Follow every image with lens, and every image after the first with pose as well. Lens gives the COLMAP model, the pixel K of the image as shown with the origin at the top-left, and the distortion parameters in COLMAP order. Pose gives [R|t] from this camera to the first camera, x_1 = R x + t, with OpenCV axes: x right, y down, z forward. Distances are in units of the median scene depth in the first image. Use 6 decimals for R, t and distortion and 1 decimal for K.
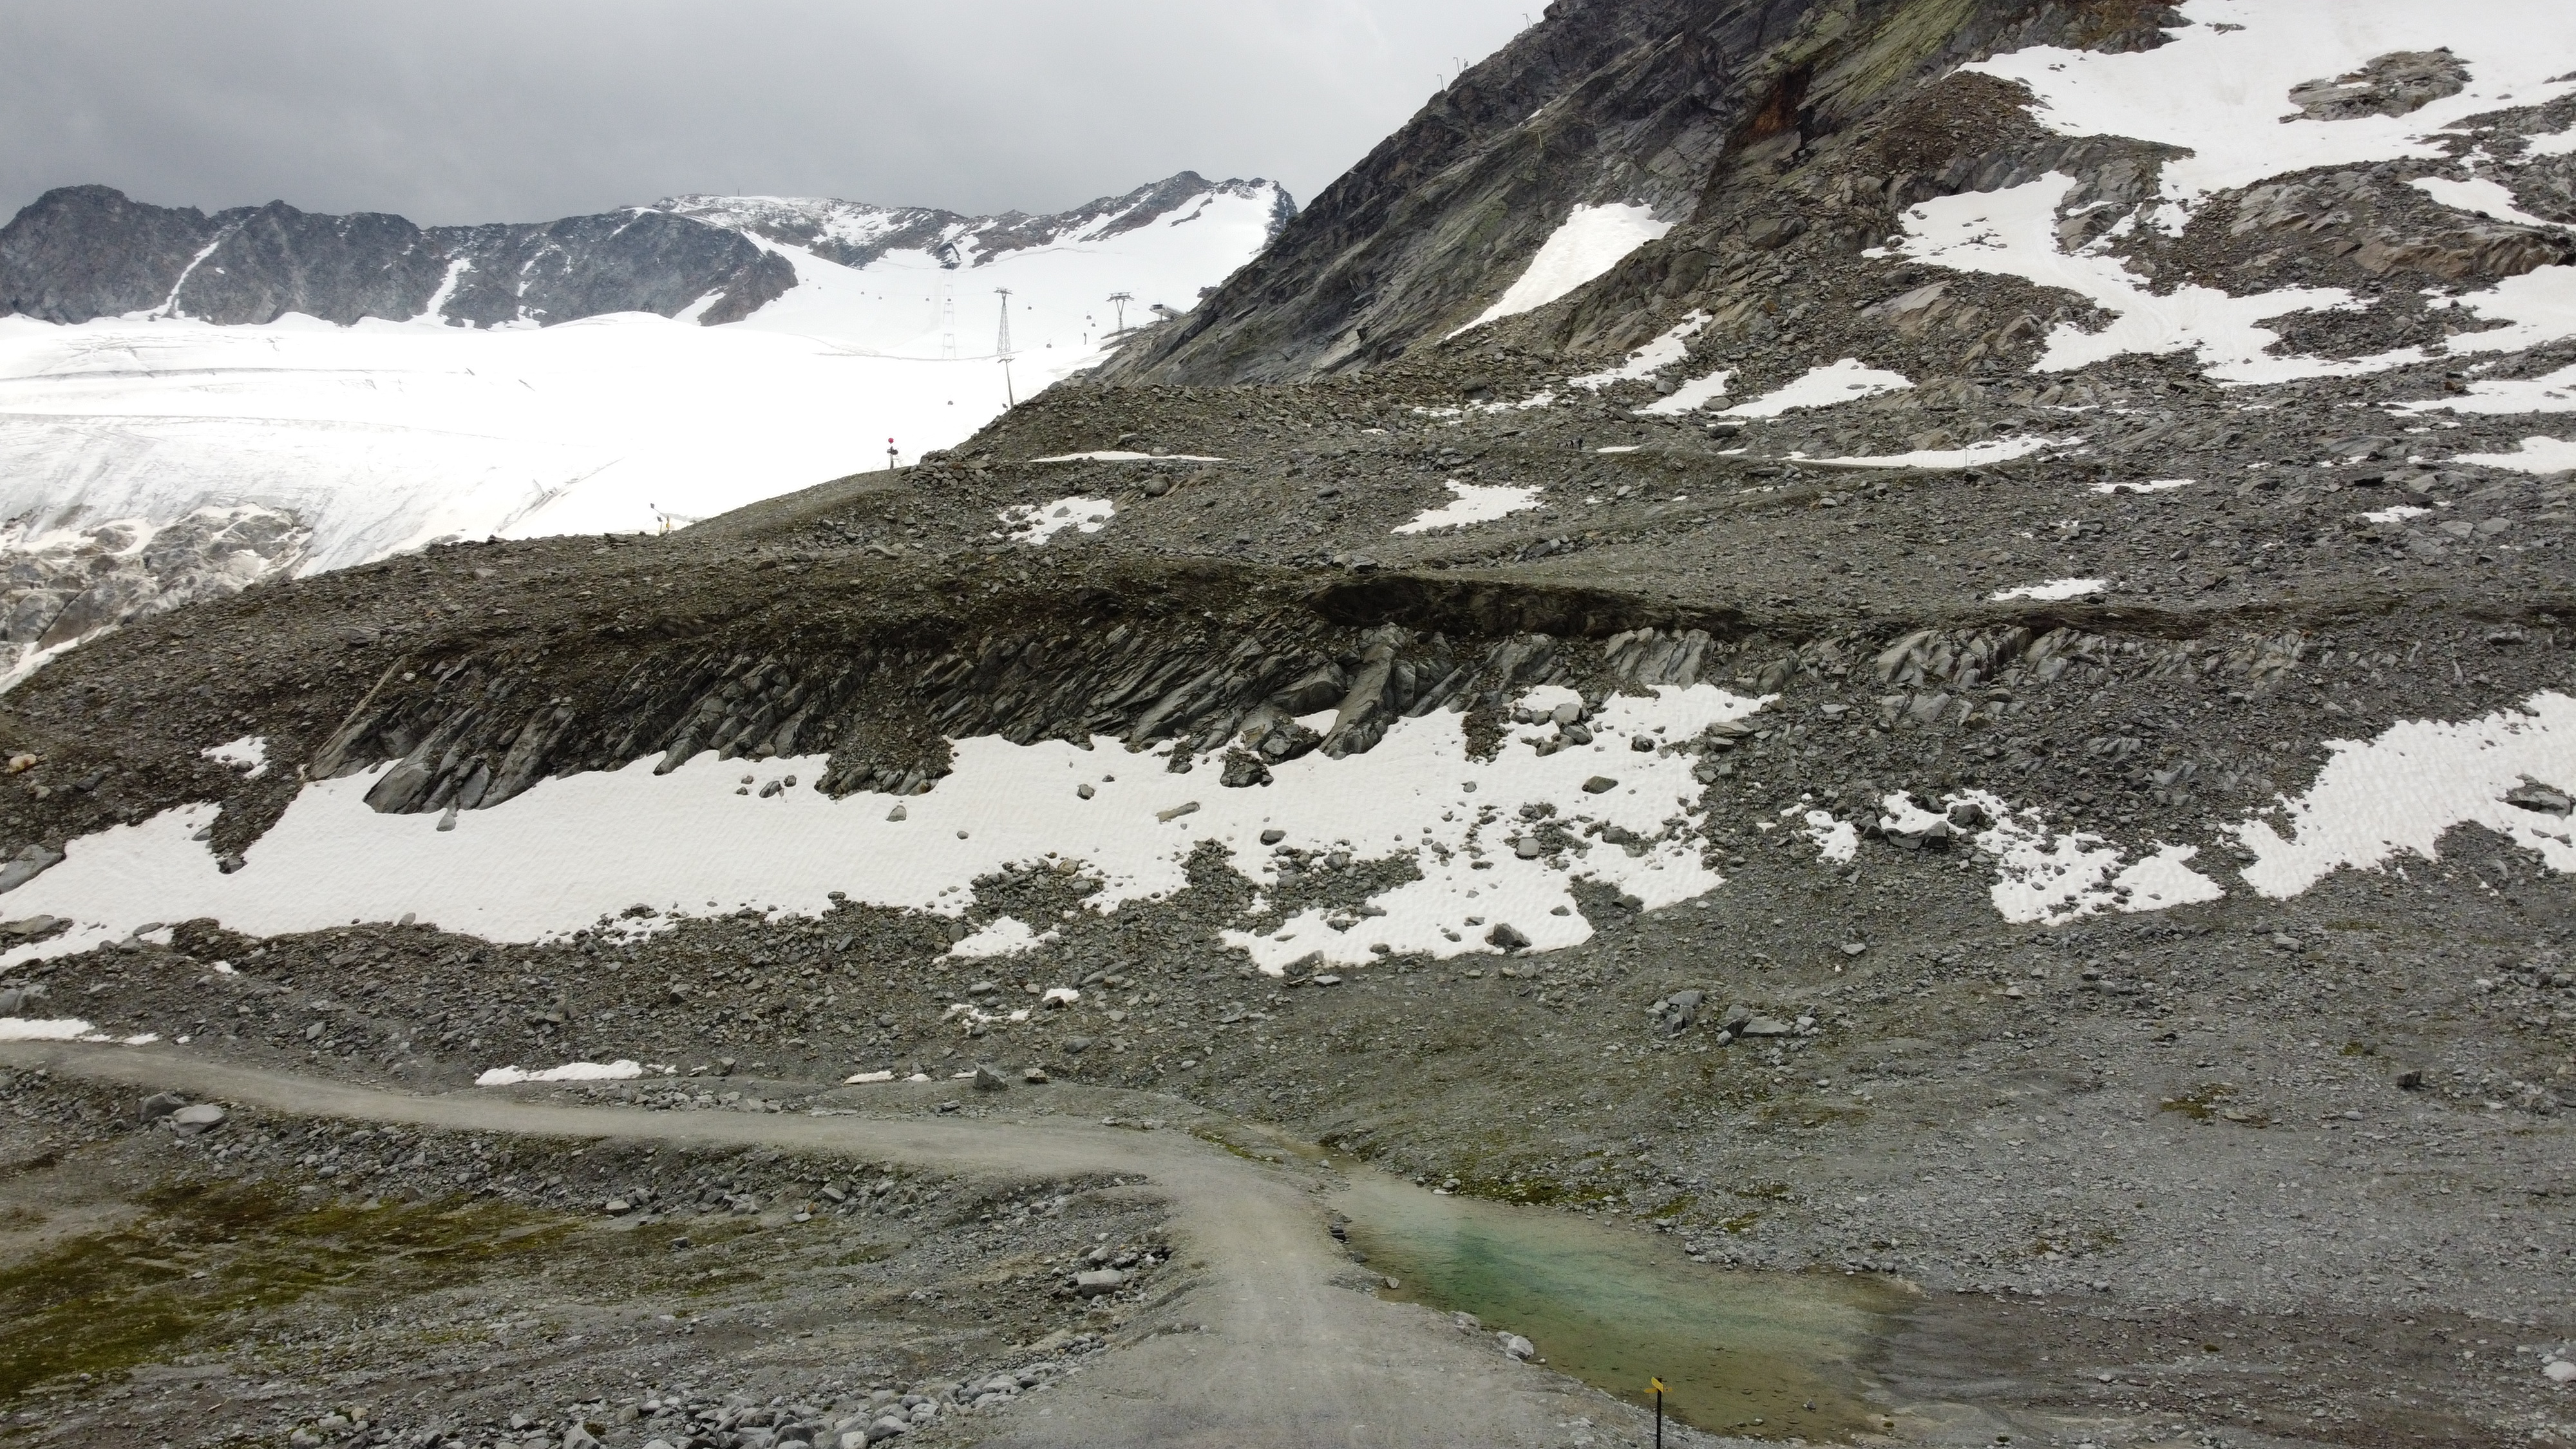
lens RADIAL K [[1949.4, 0, 1288.0], [0, 1949.4, 724.5], [0, 0, 1]] dist [-0.015880, -0.002819]
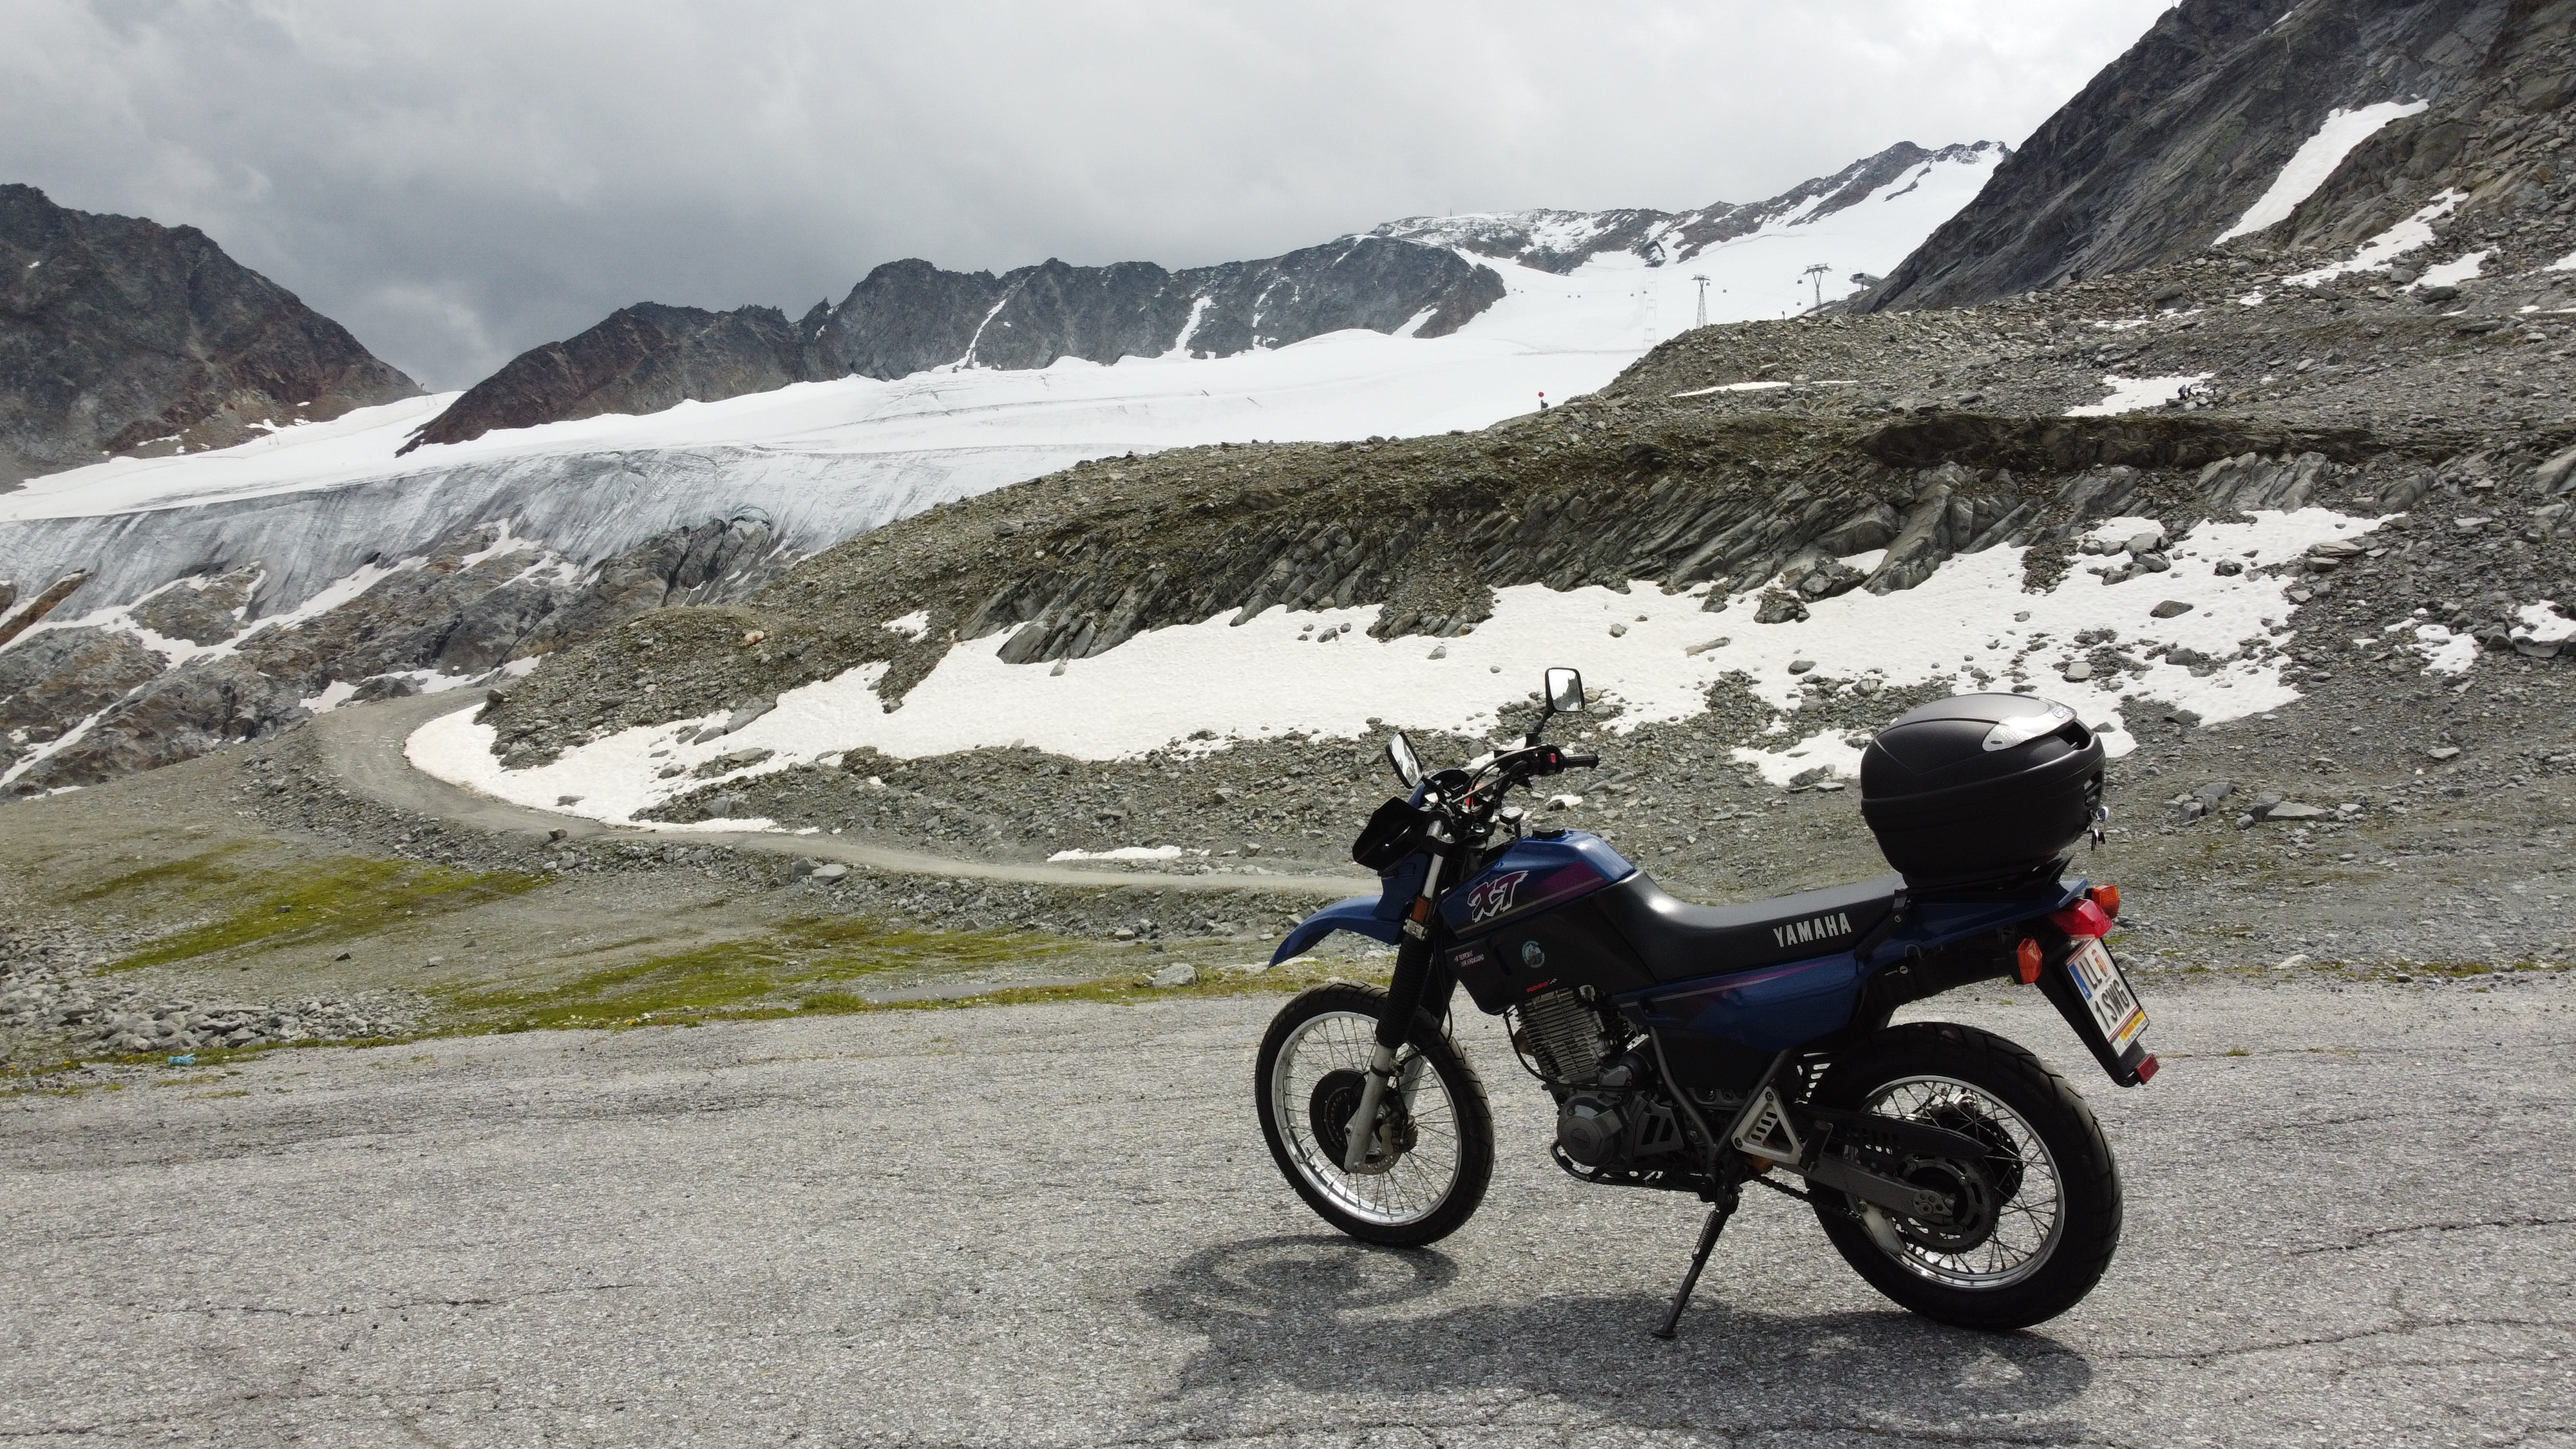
lens RADIAL K [[1944.6, 0, 1288.0], [0, 1944.6, 724.5], [0, 0, 1]] dist [0.013643, -0.026386]
pose [[0.932014, -0.008330, -0.362326, 0.097670], [0.005244, 0.999941, -0.009499, 0.086727], [0.362384, 0.006953, 0.932003, -0.013391]]
